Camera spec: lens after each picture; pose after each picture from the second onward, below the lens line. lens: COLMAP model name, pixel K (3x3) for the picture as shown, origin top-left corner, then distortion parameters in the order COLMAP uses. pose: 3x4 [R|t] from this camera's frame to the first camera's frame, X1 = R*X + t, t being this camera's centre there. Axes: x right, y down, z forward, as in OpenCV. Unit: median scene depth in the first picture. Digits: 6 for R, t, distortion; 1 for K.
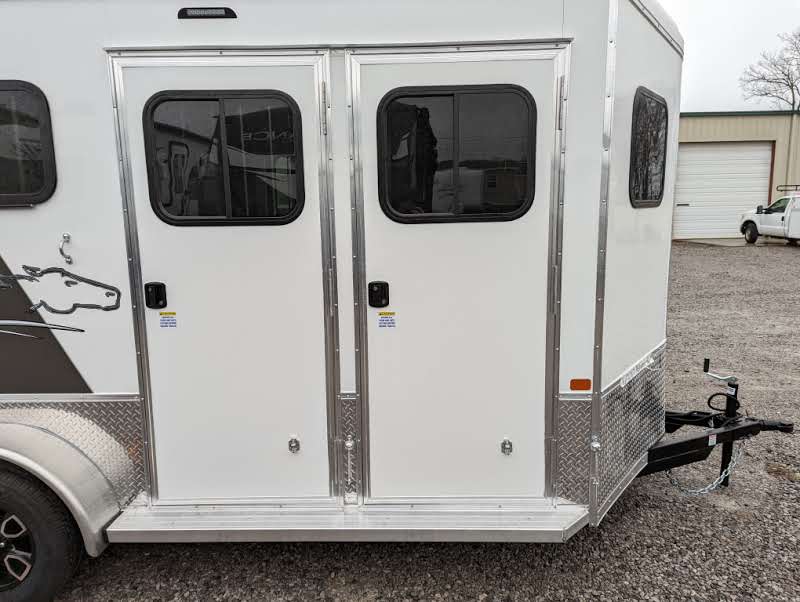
lens RADIAL K [[579.7, 0, 380.2], [0, 579.7, 305.6], [0, 0, 1]] dist [0.028643, -0.007918]
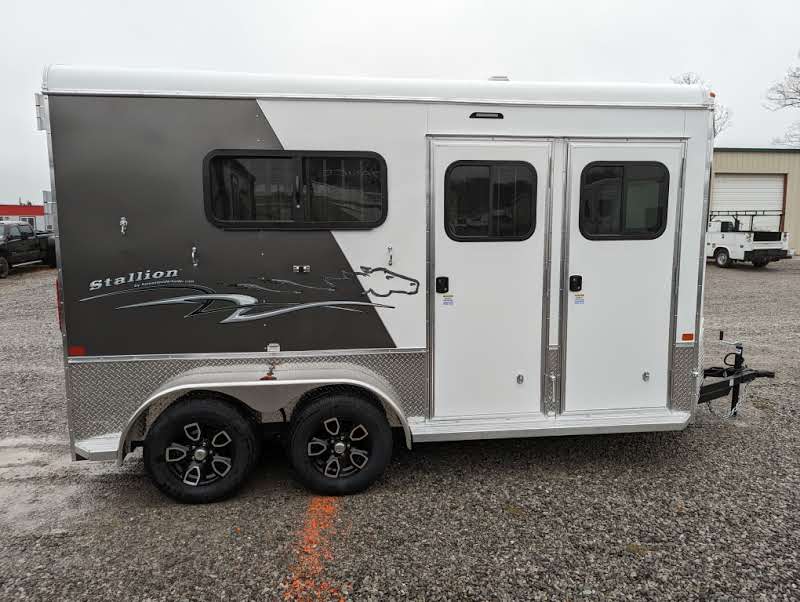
lens RADIAL K [[551.8, 0, 400.0], [0, 551.8, 301.0], [0, 0, 1]] dist [0.054435, -0.052953]
pose [[0.989391, -0.008053, 0.145055, -0.714017], [0.013840, 0.999146, -0.038931, 0.083873], [-0.144618, 0.040525, 0.988657, -0.477515]]
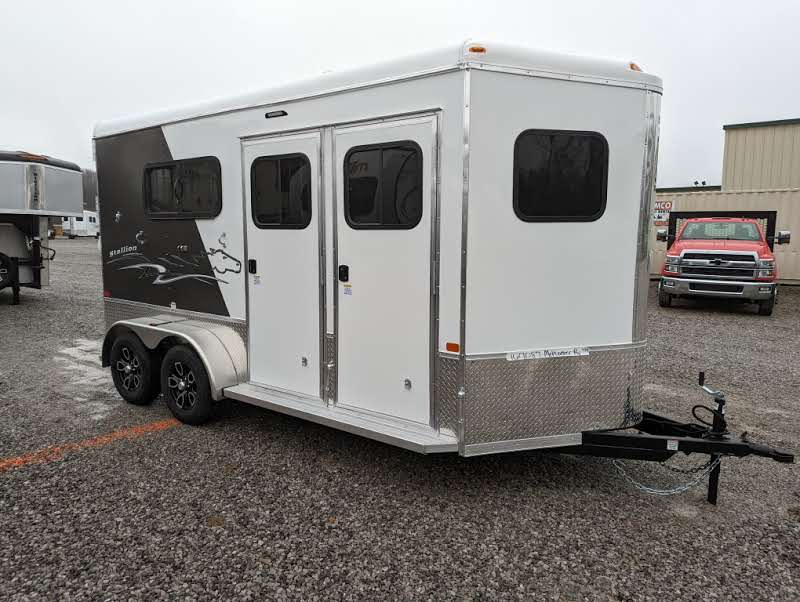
lens RADIAL K [[551.8, 0, 400.0], [0, 551.8, 301.0], [0, 0, 1]] dist [0.054435, -0.052953]
pose [[0.817770, 0.090560, -0.568376, 0.990050], [-0.114194, 0.993440, -0.006015, 0.048161], [0.564102, 0.069824, 0.822747, -0.169050]]
